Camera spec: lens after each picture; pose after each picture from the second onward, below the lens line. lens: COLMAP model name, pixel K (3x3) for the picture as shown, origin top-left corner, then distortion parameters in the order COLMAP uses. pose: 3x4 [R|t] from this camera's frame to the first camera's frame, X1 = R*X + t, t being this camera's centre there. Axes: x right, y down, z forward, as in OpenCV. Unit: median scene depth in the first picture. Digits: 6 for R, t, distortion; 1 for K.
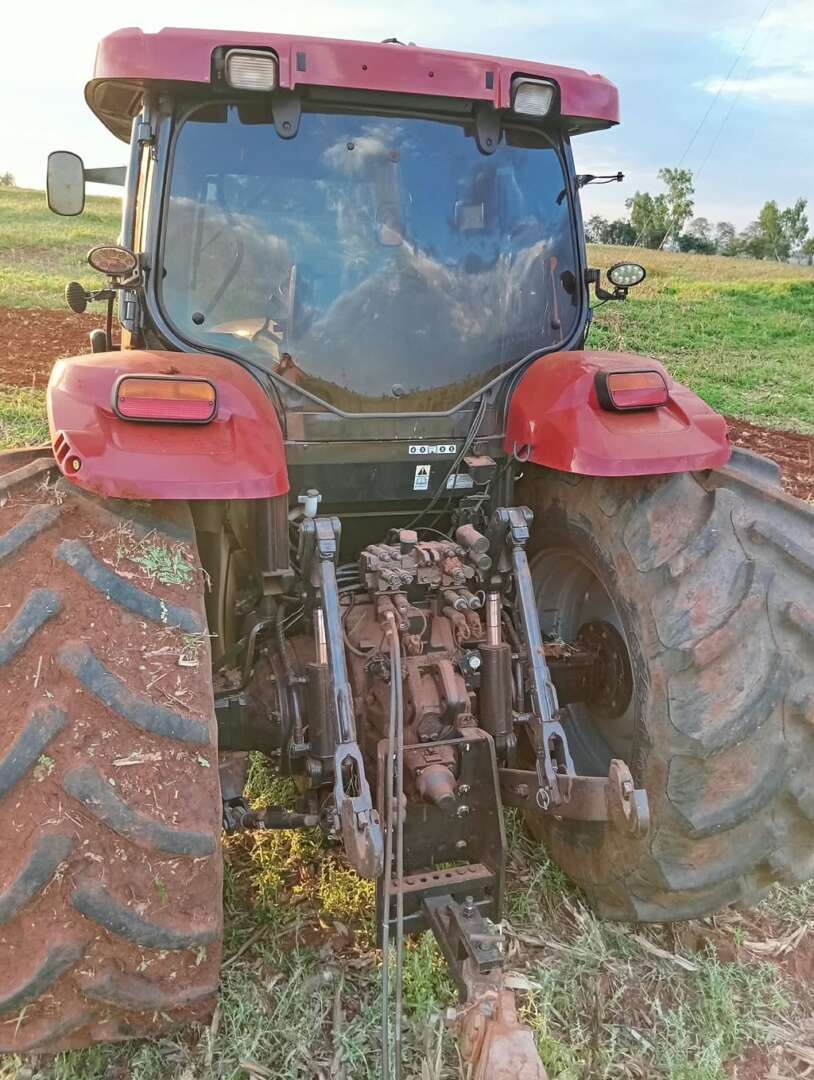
lens RADIAL K [[840.3, 0, 407.0], [0, 840.3, 540.0], [0, 0, 1]] dist [0.111774, -0.157510]
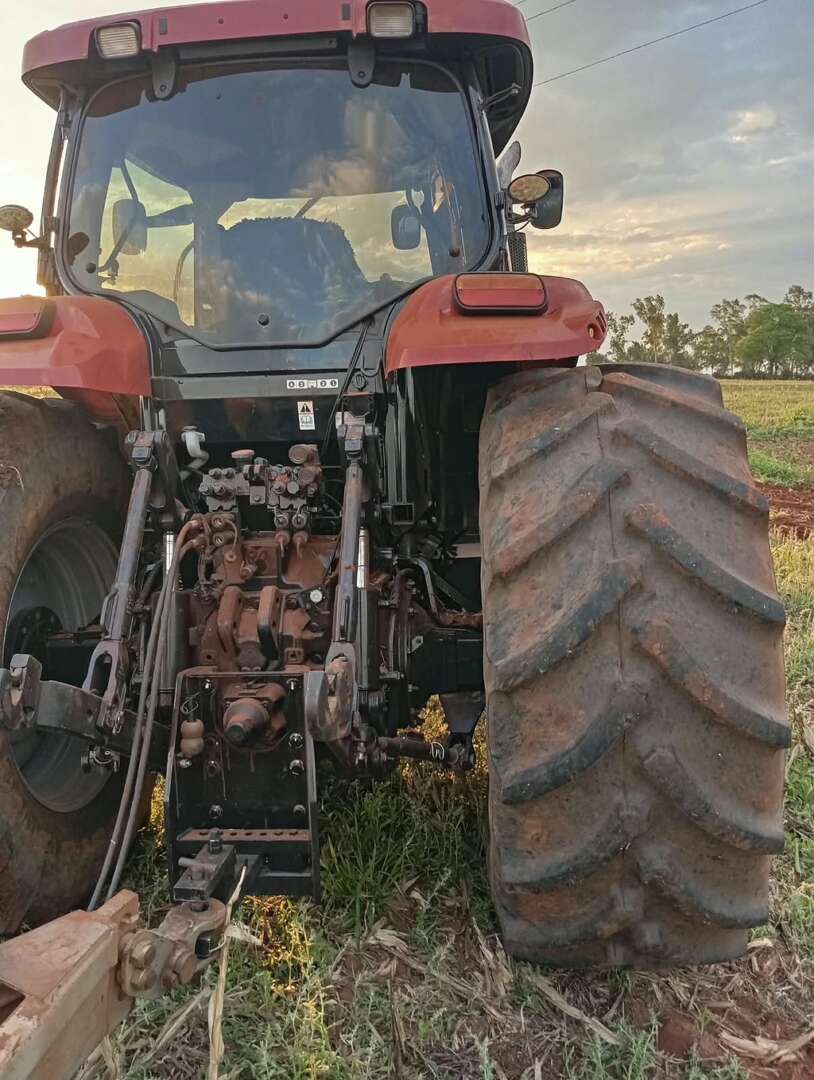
lens RADIAL K [[840.3, 0, 407.0], [0, 840.3, 540.0], [0, 0, 1]] dist [0.111774, -0.157510]
pose [[0.925668, -0.013003, -0.378113, 0.532214], [-0.053576, 0.984832, -0.165030, 0.238502], [0.374524, 0.173021, 0.910931, 0.211383]]
